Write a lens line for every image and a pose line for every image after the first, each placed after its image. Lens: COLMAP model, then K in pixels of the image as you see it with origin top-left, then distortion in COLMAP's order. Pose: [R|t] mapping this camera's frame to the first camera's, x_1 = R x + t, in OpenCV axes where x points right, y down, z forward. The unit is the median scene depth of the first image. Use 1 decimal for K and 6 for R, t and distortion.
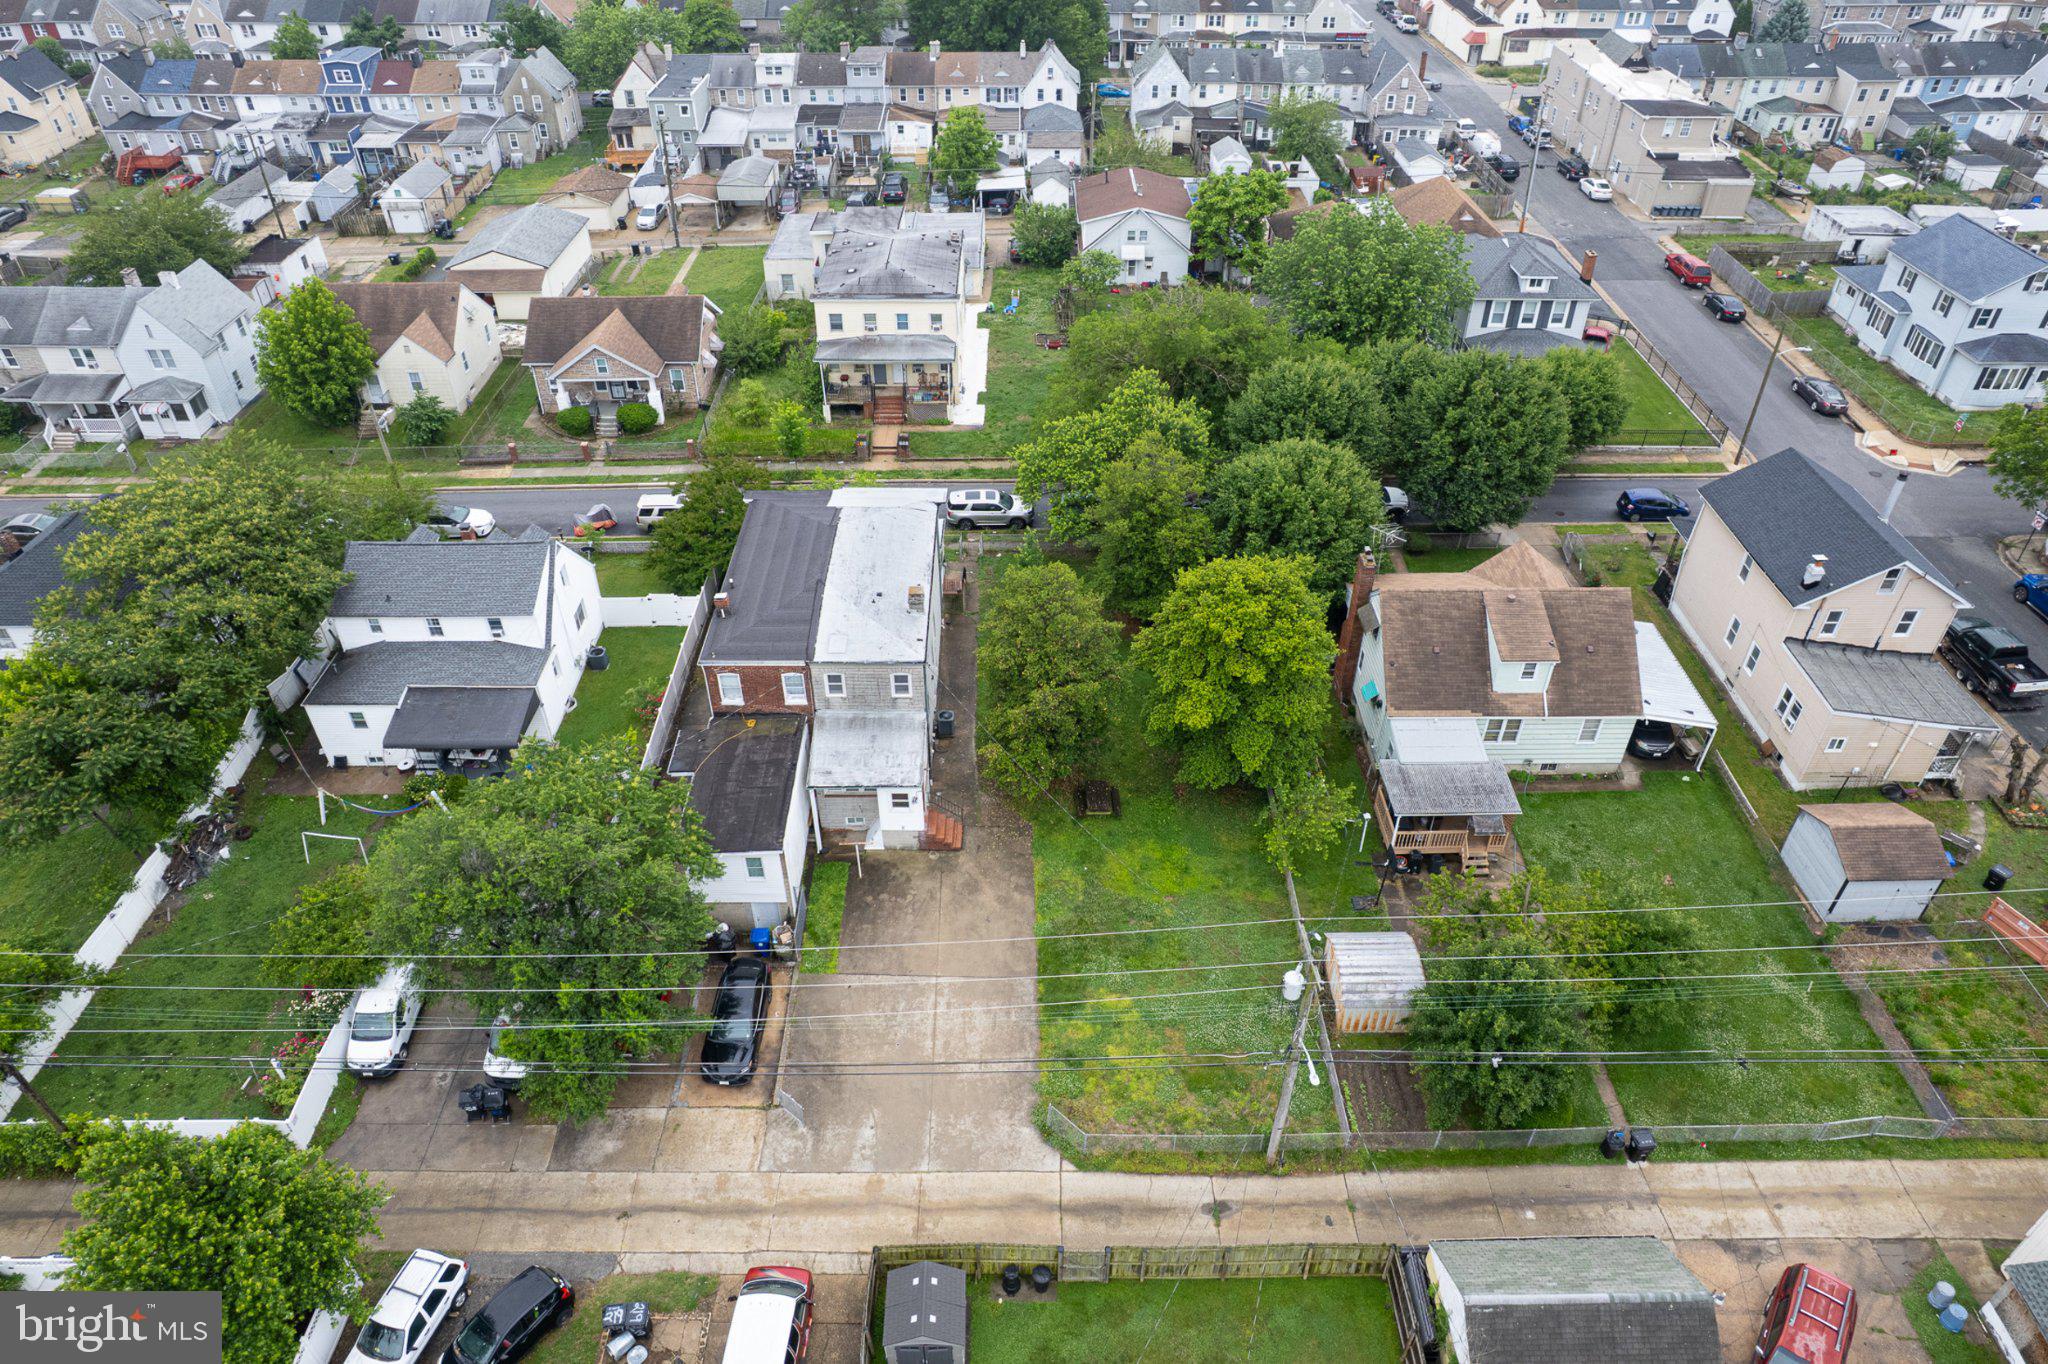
lens RADIAL K [[1313.6, 0, 1030.0], [0, 1313.6, 685.8], [0, 0, 1]] dist [-0.073736, 0.066064]
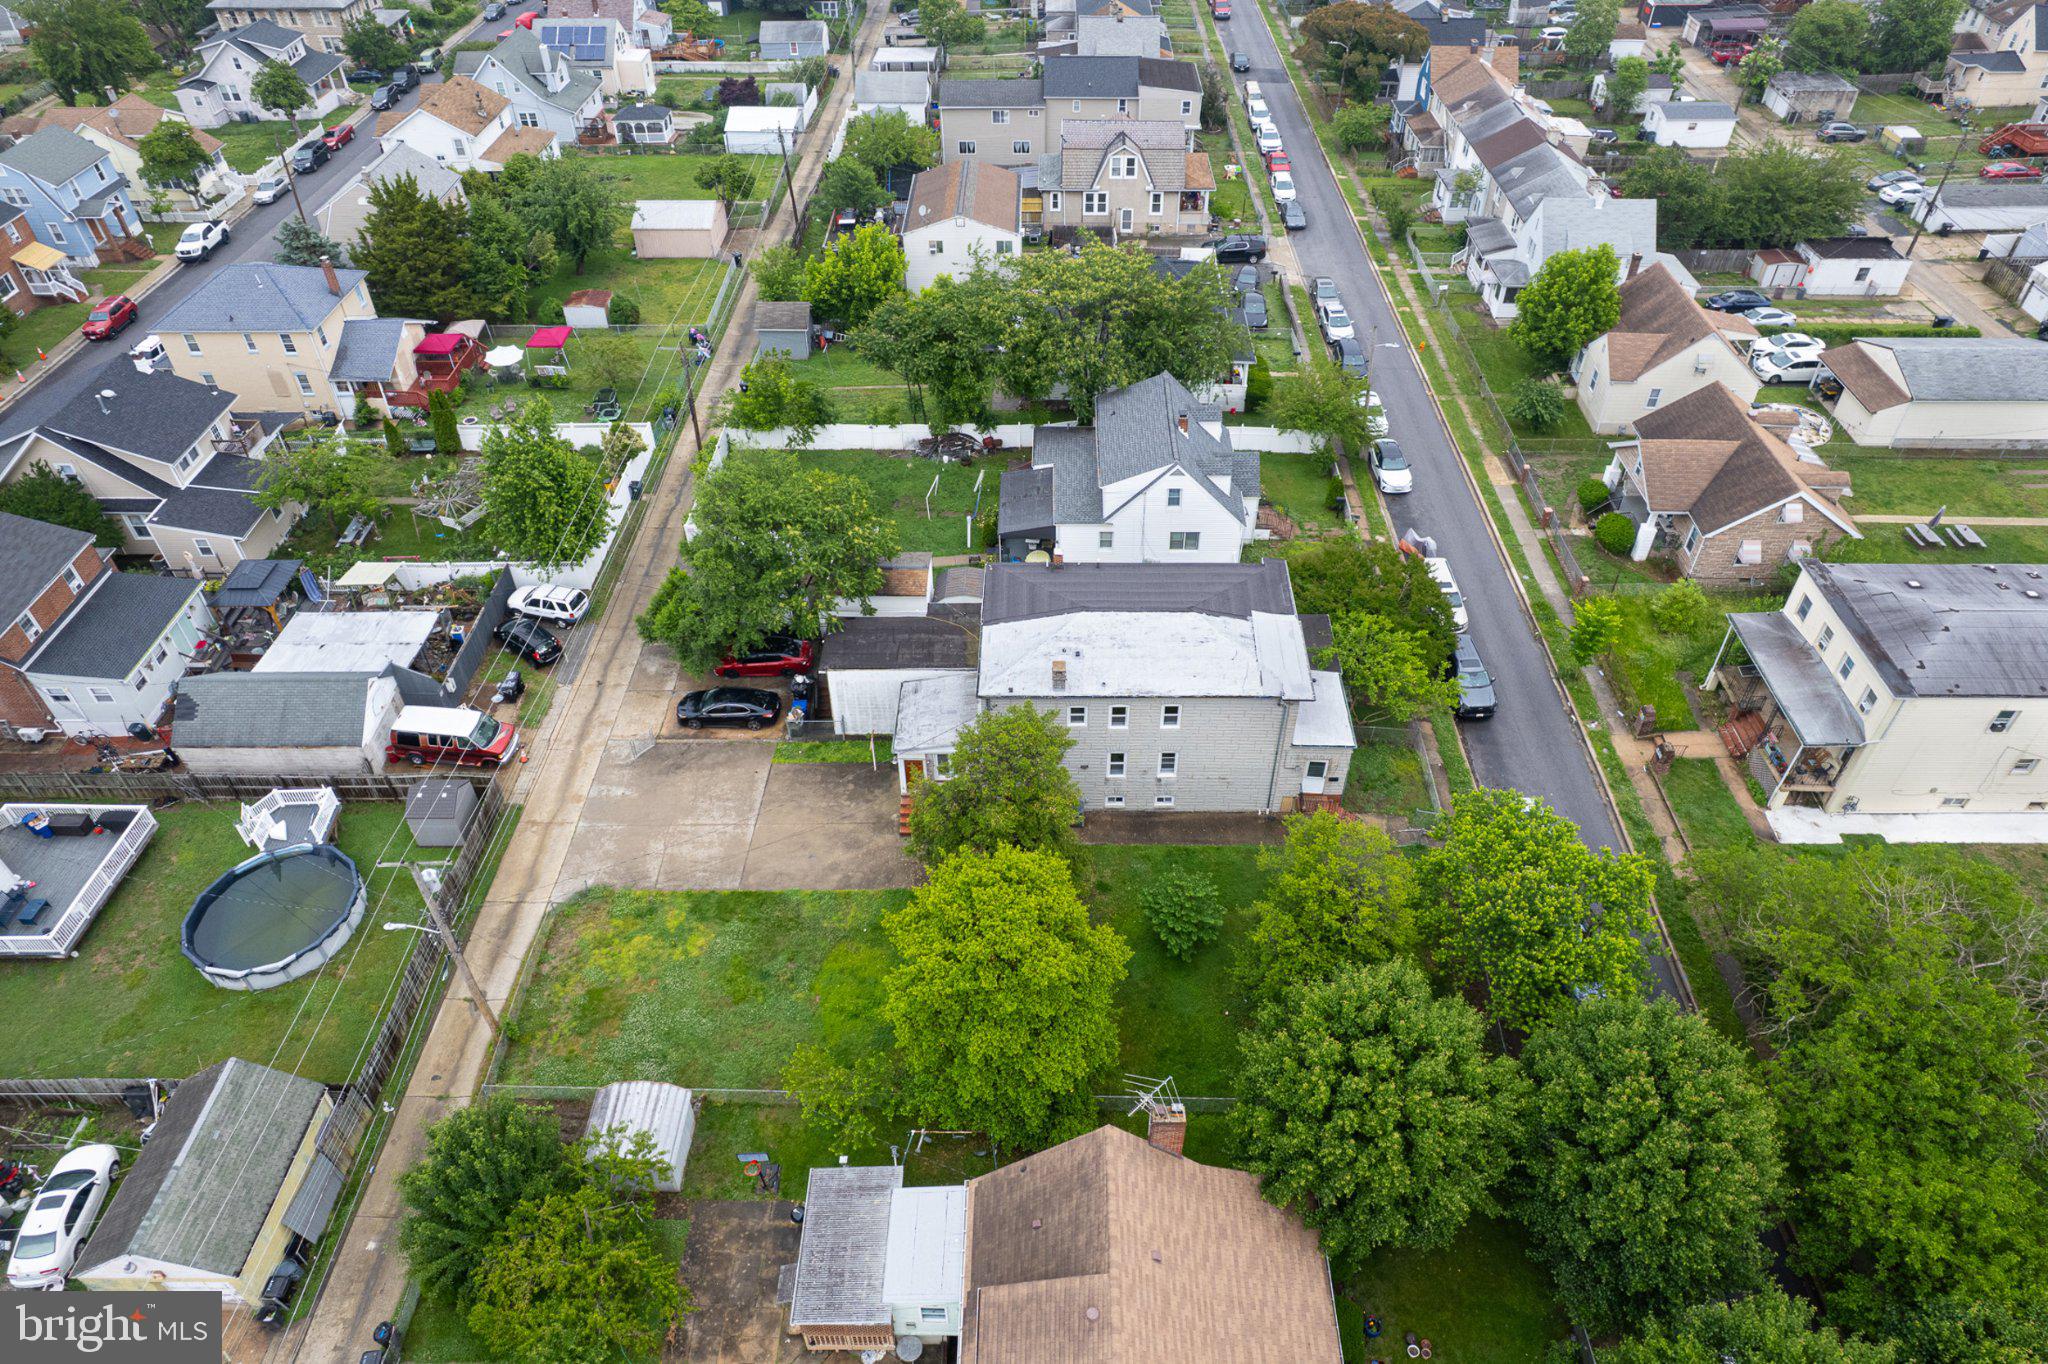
lens RADIAL K [[1313.6, 0, 1030.0], [0, 1313.6, 685.8], [0, 0, 1]] dist [-0.073736, 0.066064]
pose [[-0.018440, 0.668869, -0.743152, 0.417730], [-0.610430, 0.581137, 0.538196, -0.371605], [0.791855, 0.463567, 0.397582, 0.386245]]
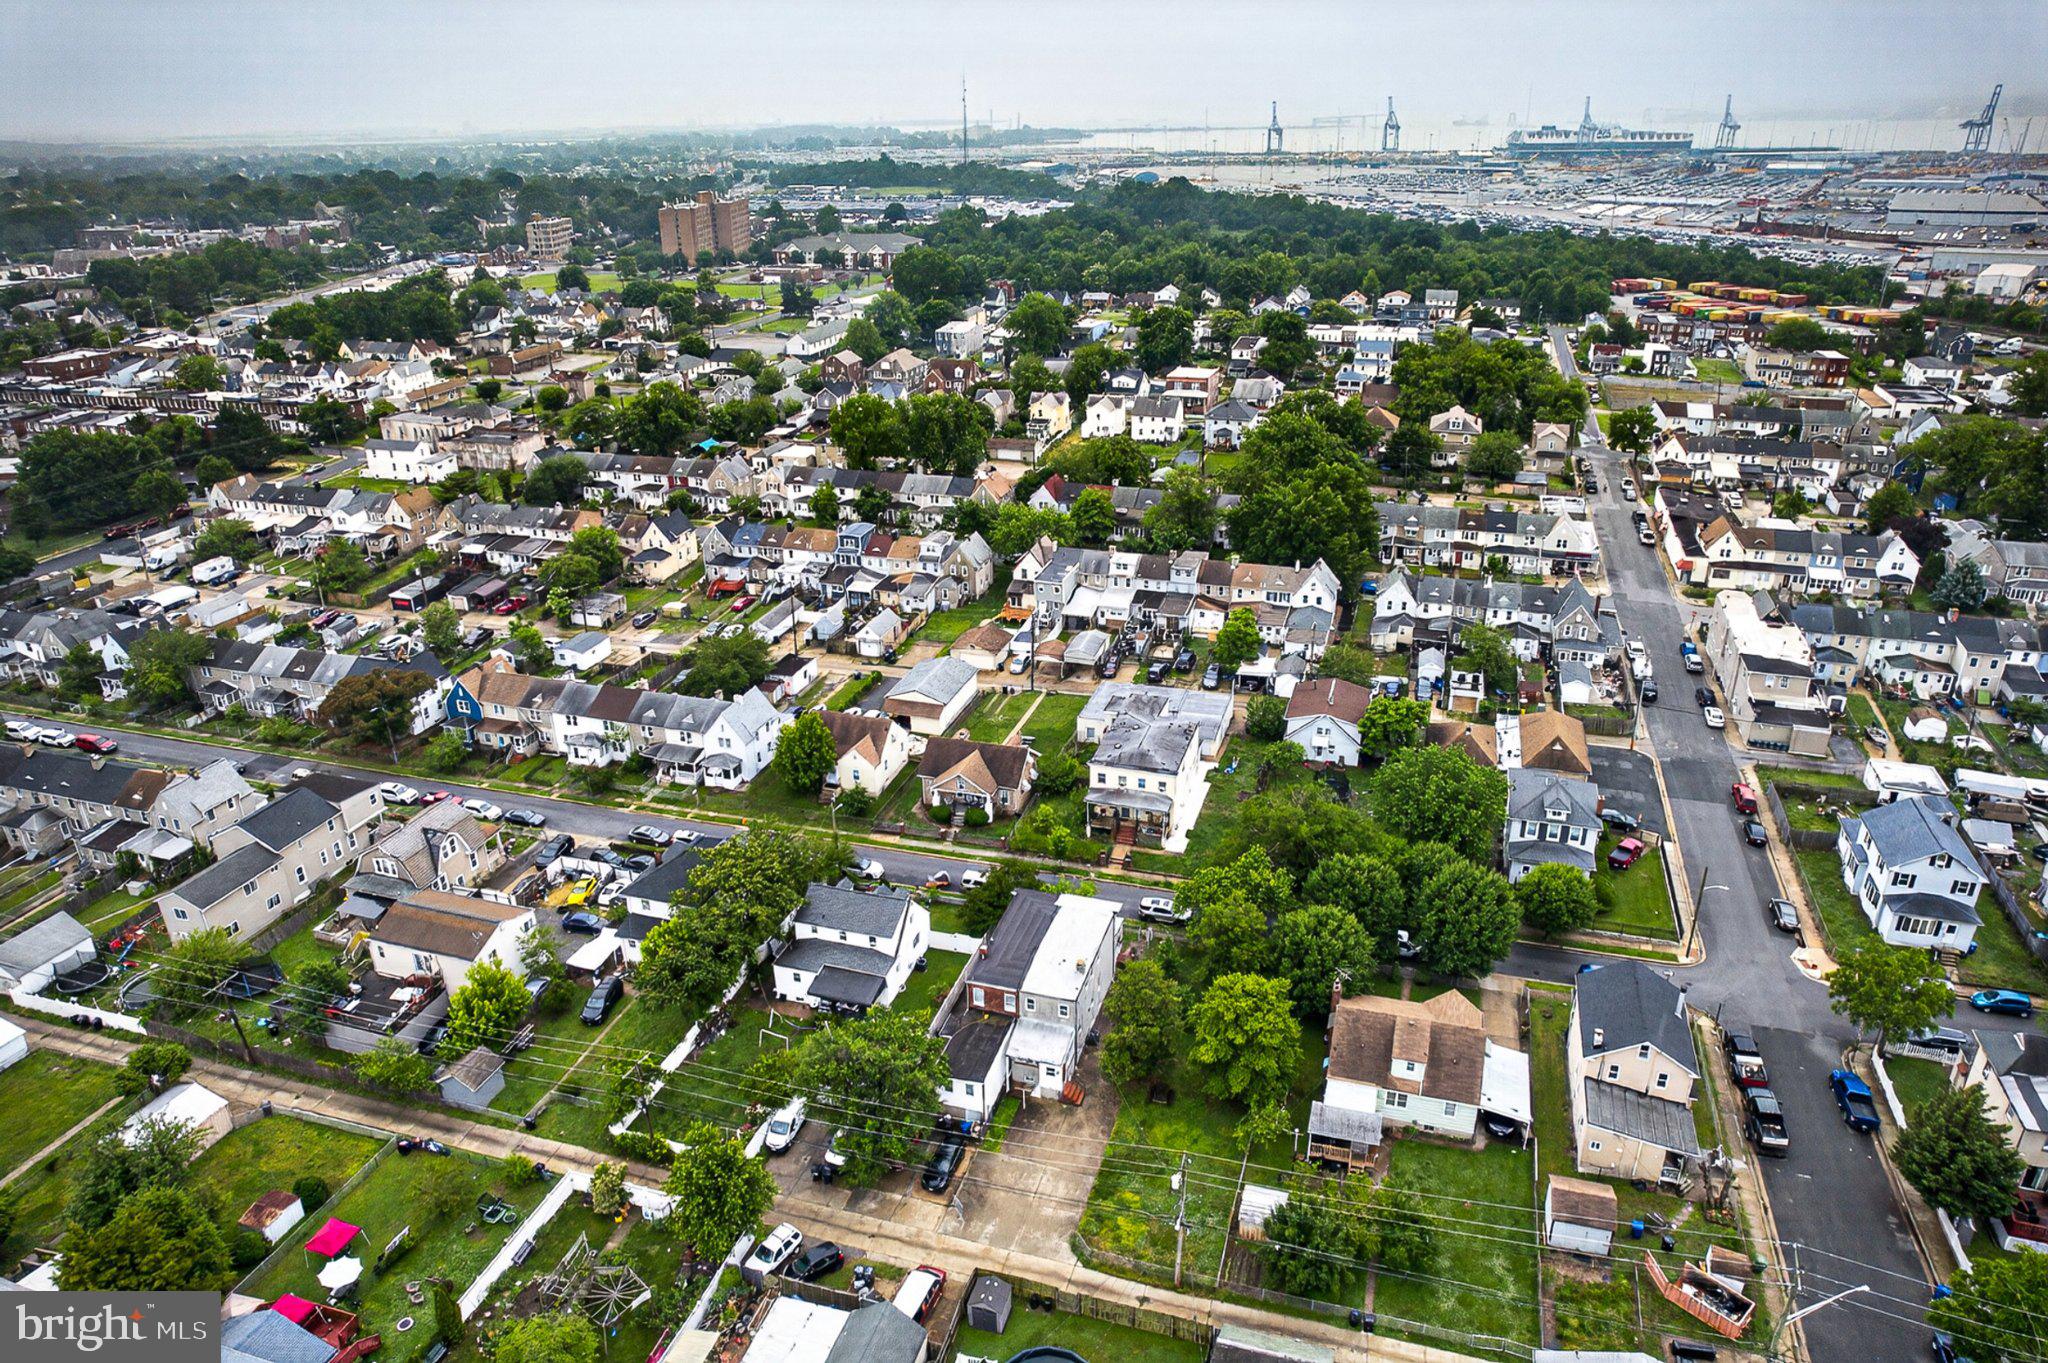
lens RADIAL K [[1313.6, 0, 1030.0], [0, 1313.6, 685.3], [0, 0, 1]] dist [-0.073736, 0.066064]
pose [[0.951236, 0.112418, -0.287249, 0.220170], [-0.176771, 0.961813, -0.208967, -0.031641], [0.252788, 0.249554, 0.934784, -0.573890]]
